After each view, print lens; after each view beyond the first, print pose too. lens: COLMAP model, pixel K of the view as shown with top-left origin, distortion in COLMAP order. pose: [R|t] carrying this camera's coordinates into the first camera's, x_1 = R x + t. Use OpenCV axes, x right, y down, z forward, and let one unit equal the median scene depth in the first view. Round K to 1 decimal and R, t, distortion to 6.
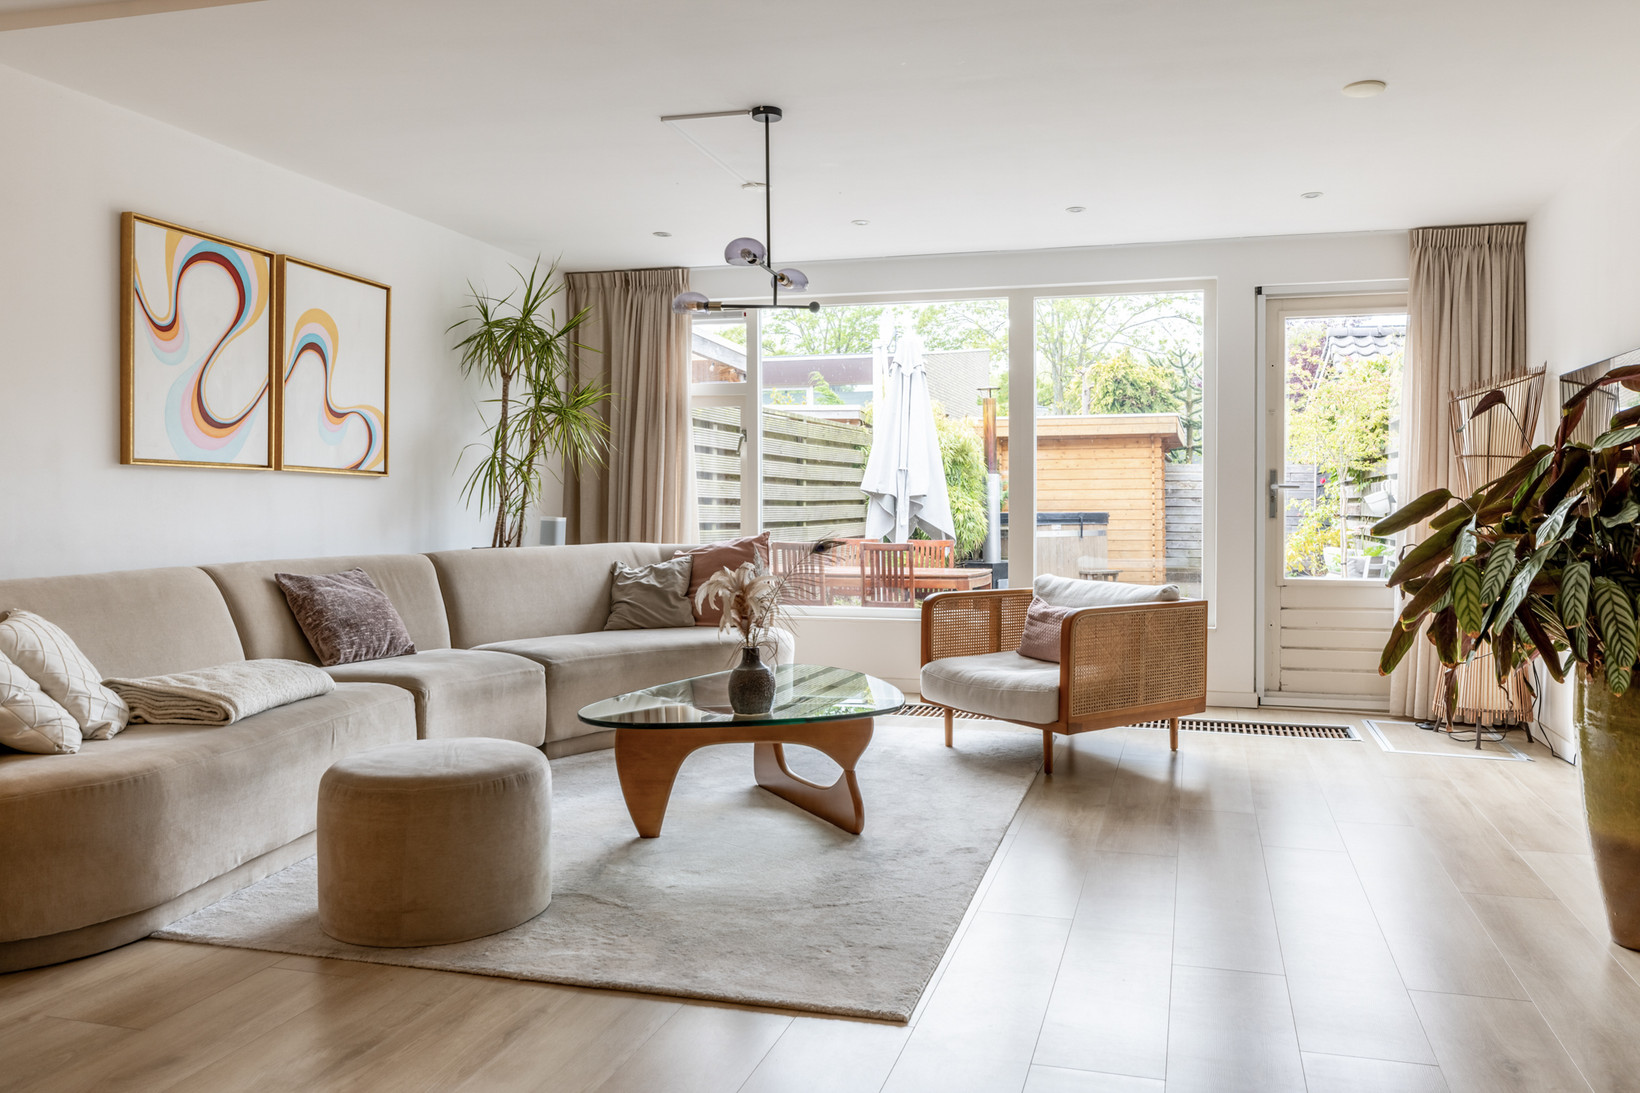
lens RADIAL K [[1182.9, 0, 879.2], [0, 1182.9, 526.4], [0, 0, 1]] dist [0.005399, -0.000441]
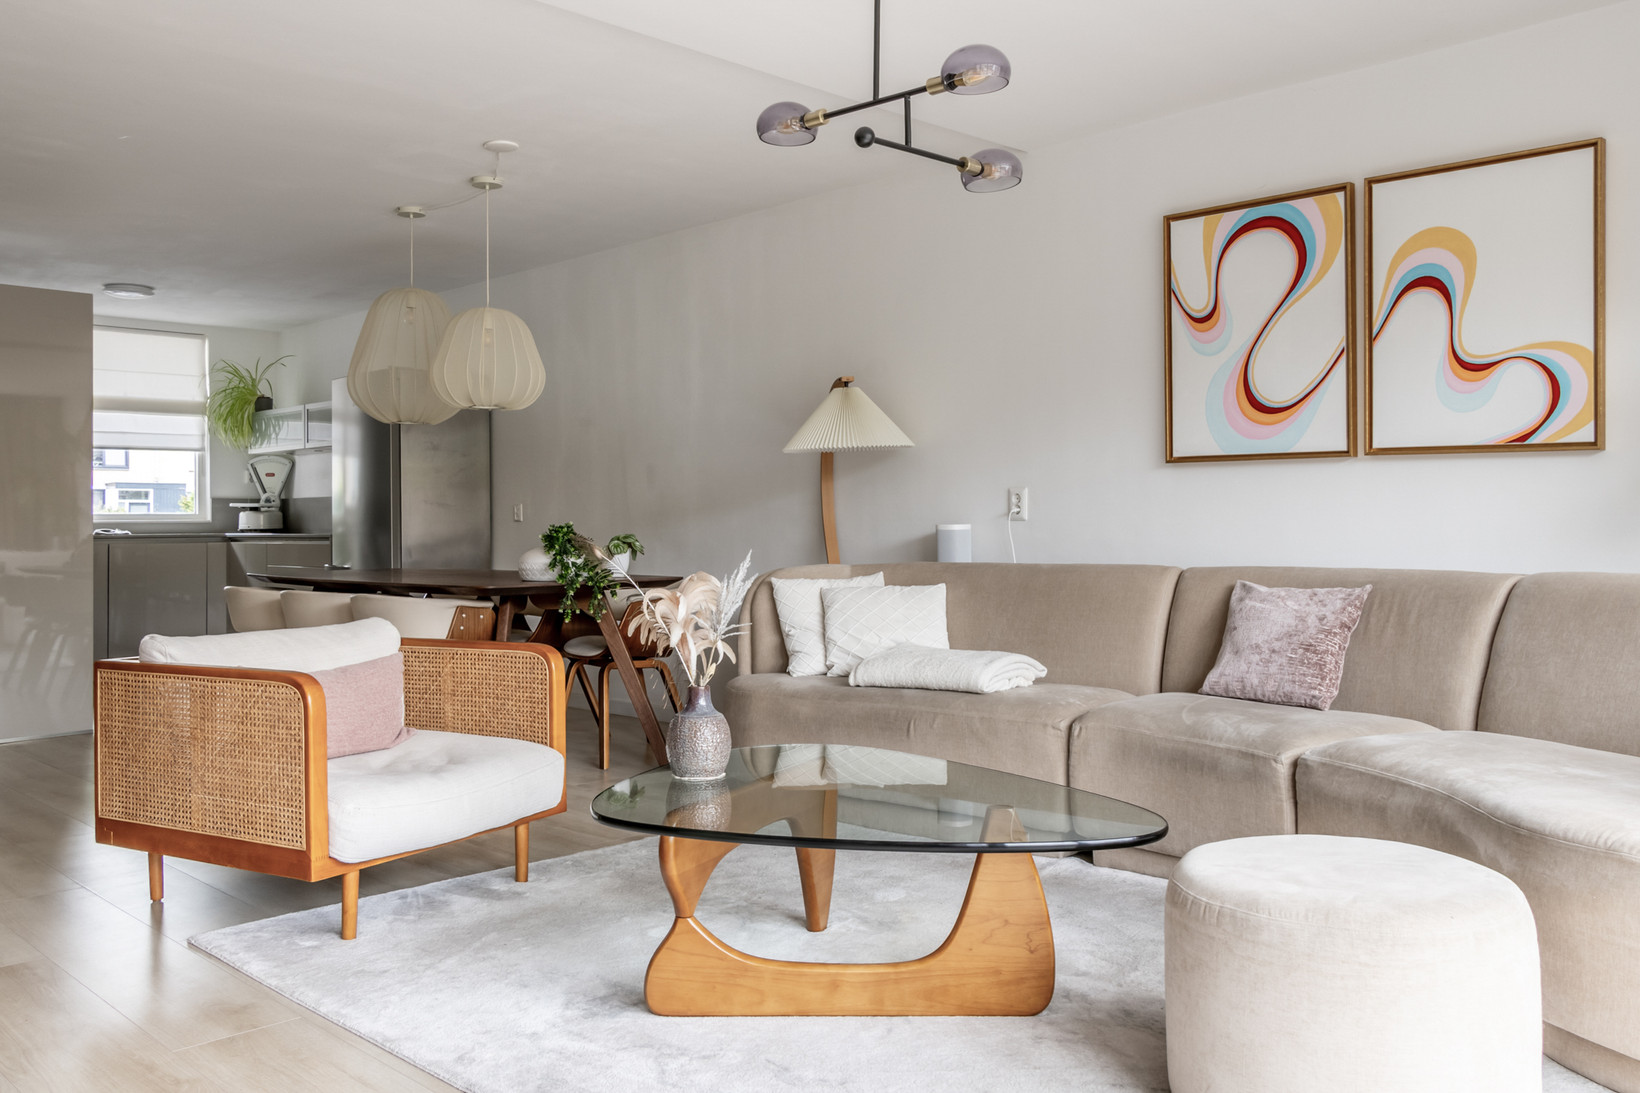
lens RADIAL K [[1296.8, 0, 812.6], [0, 1296.8, 509.3], [0, 0, 1]] dist [0.004443, -0.002800]
pose [[-0.481623, -0.004480, -0.876367, 0.448336], [-0.005566, 0.999982, -0.002053, -0.006969], [0.876361, 0.003890, -0.481640, 1.142197]]
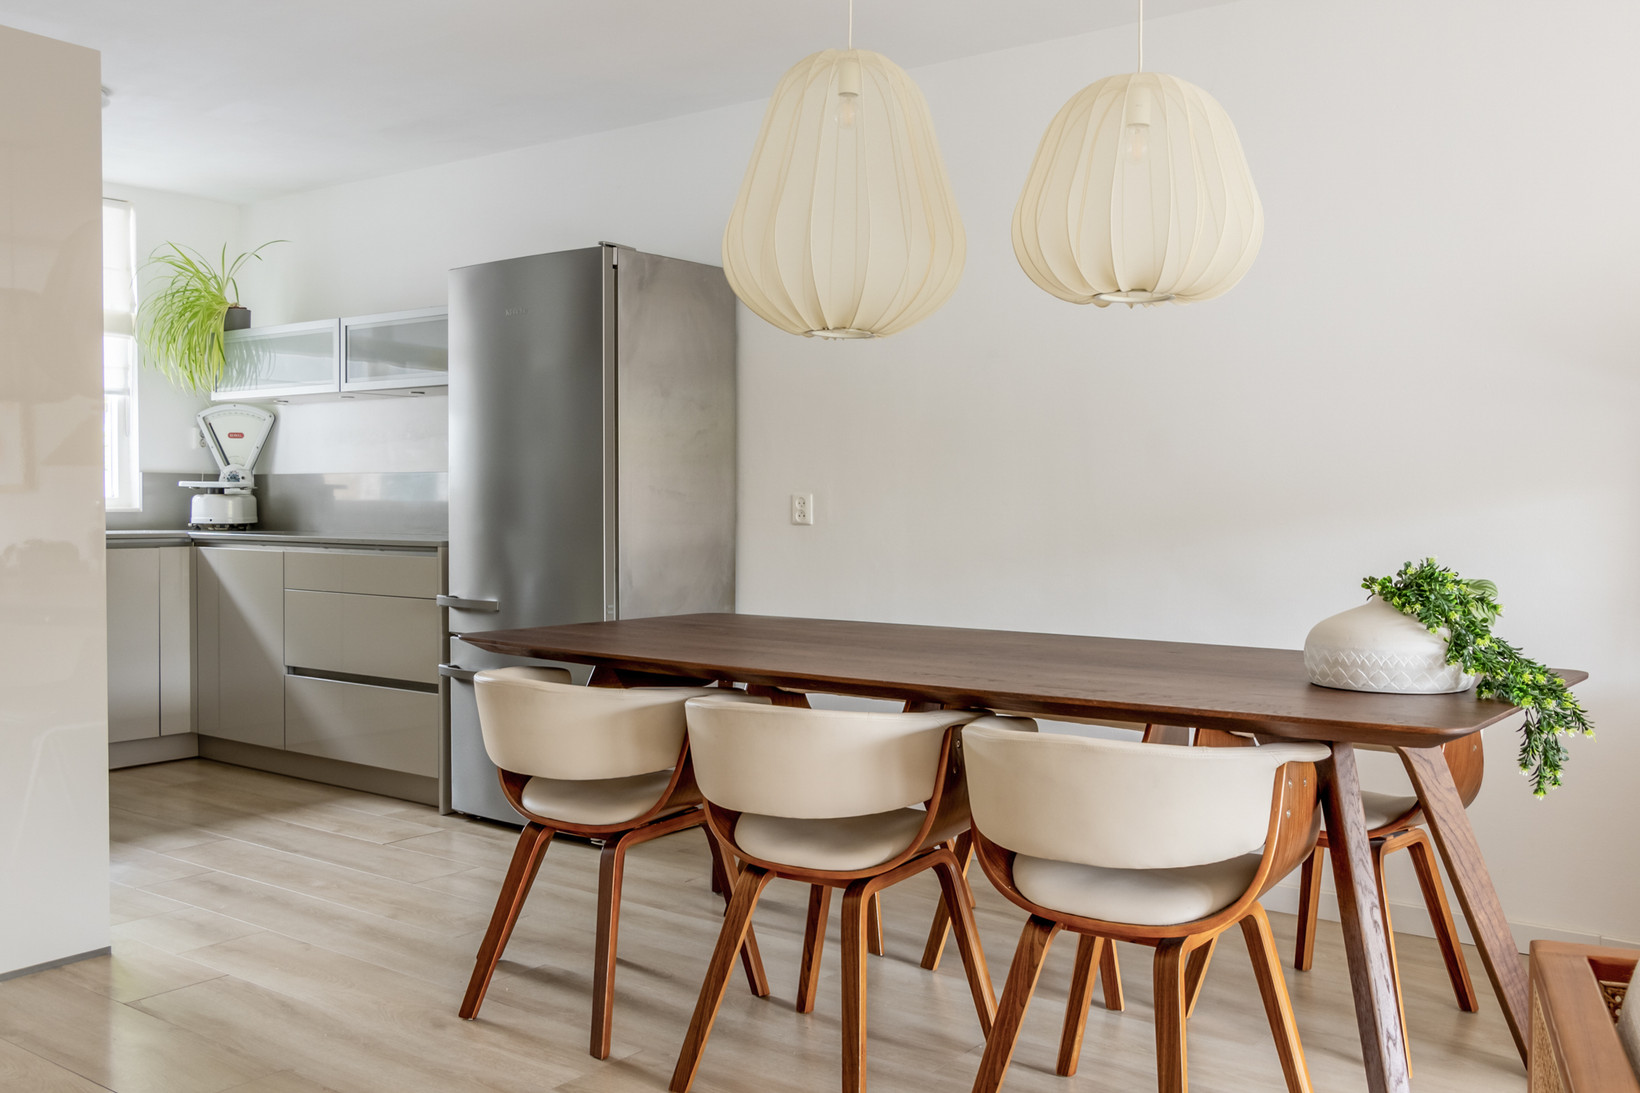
lens RADIAL K [[1444.4, 0, 832.9], [0, 1444.4, 545.1], [0, 0, 1]] dist [-0.038627, 0.040598]
pose [[-0.346918, 0.026212, -0.937529, 0.162090], [-0.020202, 0.999169, 0.035411, -0.015998], [0.937678, 0.031225, -0.346100, 0.391740]]
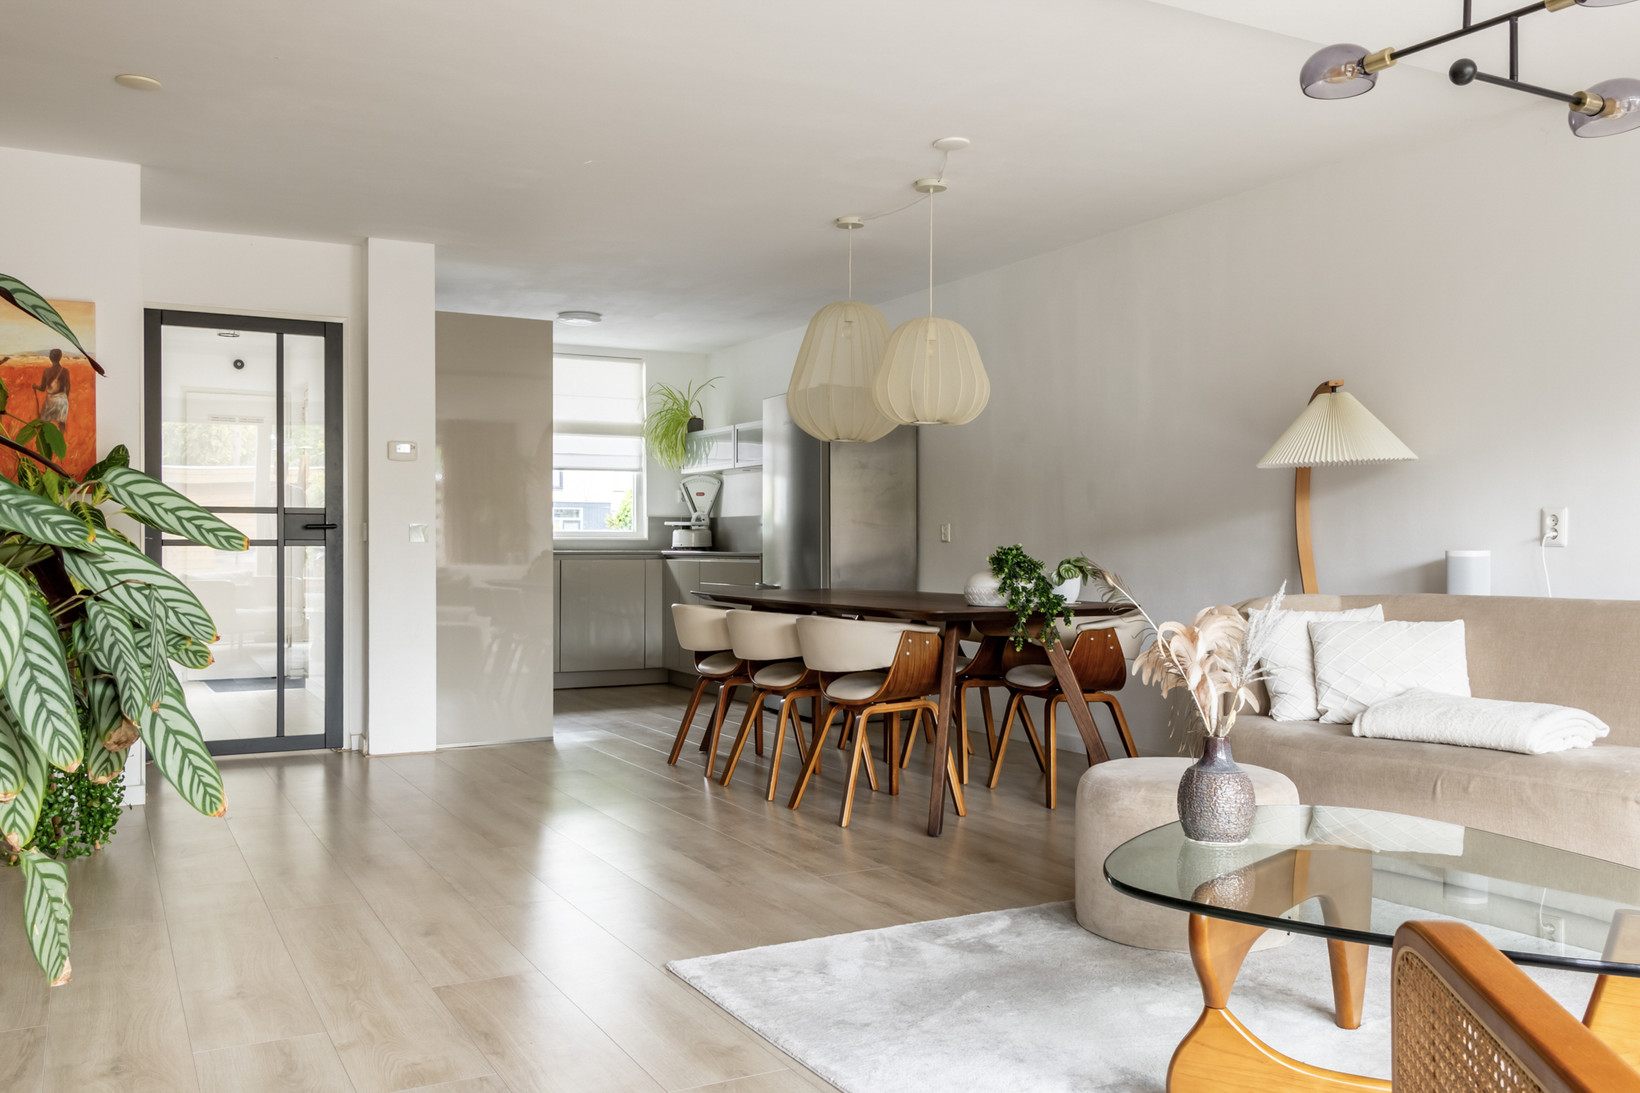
lens RADIAL K [[1322.9, 0, 830.1], [0, 1322.9, 559.0], [0, 0, 1]] dist [0.002567, -0.000366]
pose [[-0.707851, 0.008261, -0.706314, 0.429774], [-0.011384, 0.999668, 0.023101, -0.007796], [0.706270, 0.024393, -0.707522, 1.066756]]
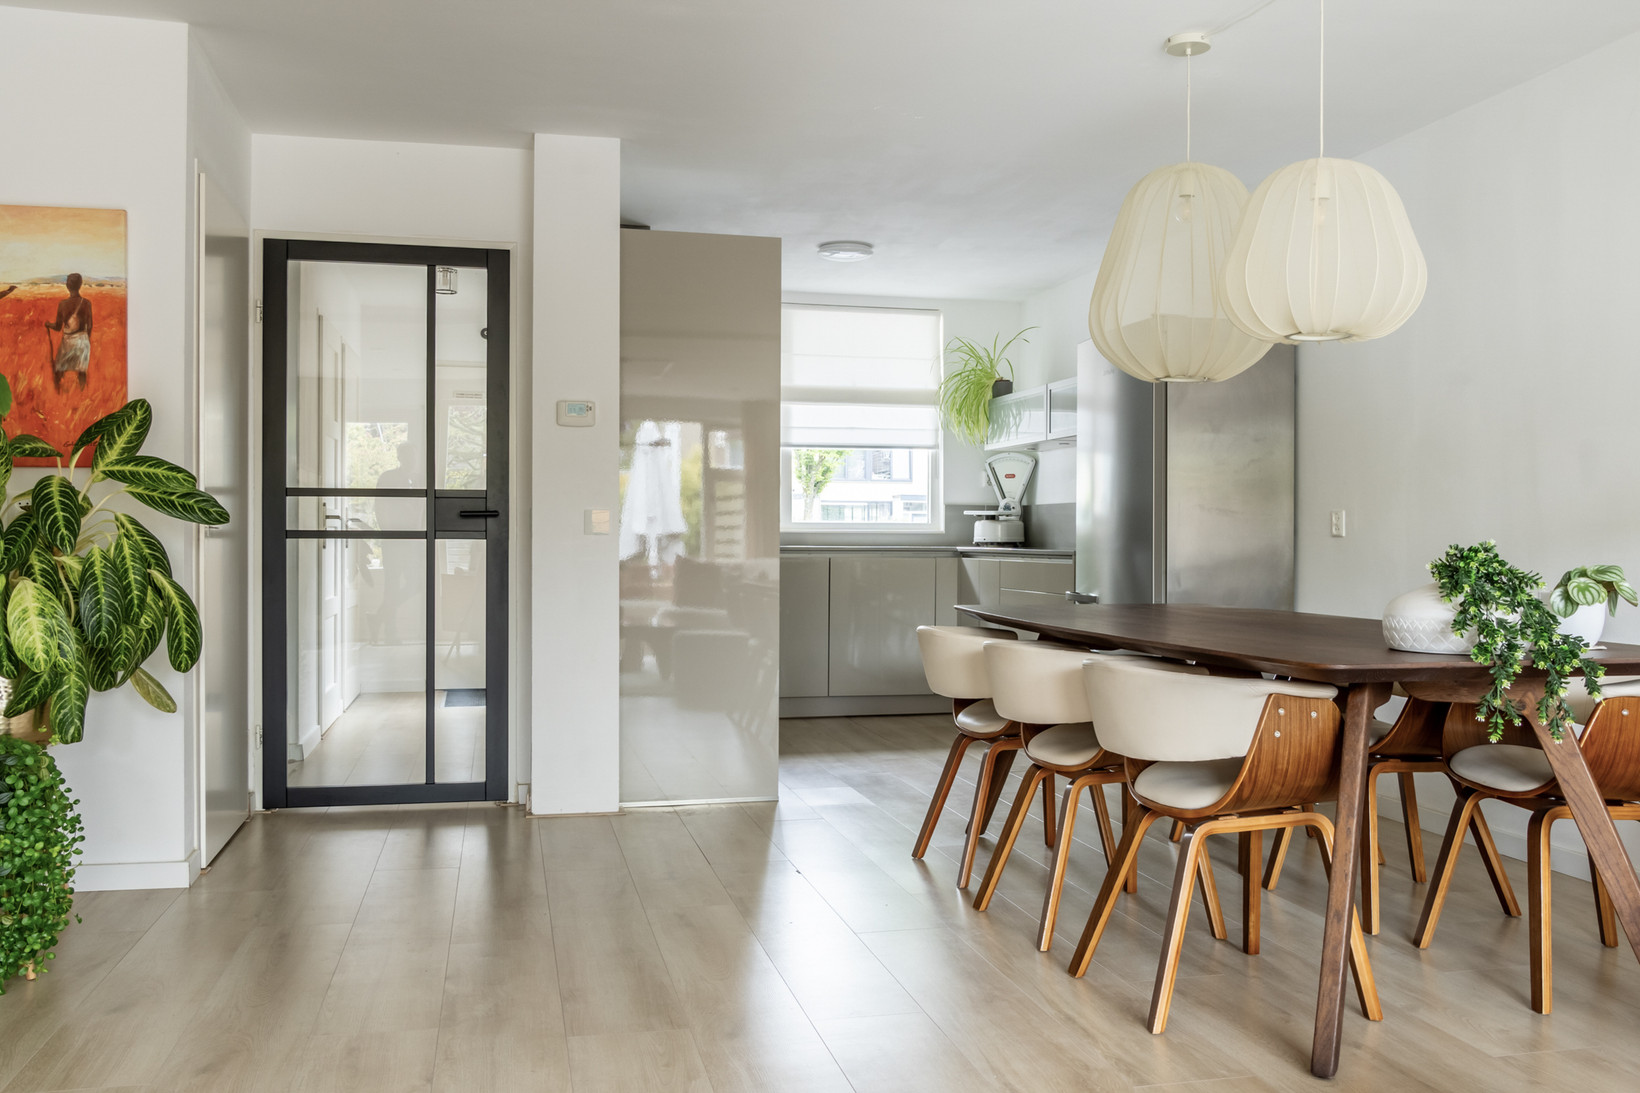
lens RADIAL K [[1358.2, 0, 826.1], [0, 1358.2, 553.4], [0, 0, 1]] dist [-0.044463, 0.042360]
pose [[-0.869368, 0.002686, -0.494159, 0.118720], [-0.011608, 0.999598, 0.025855, -0.003186], [0.494030, 0.028214, -0.868987, 0.792396]]
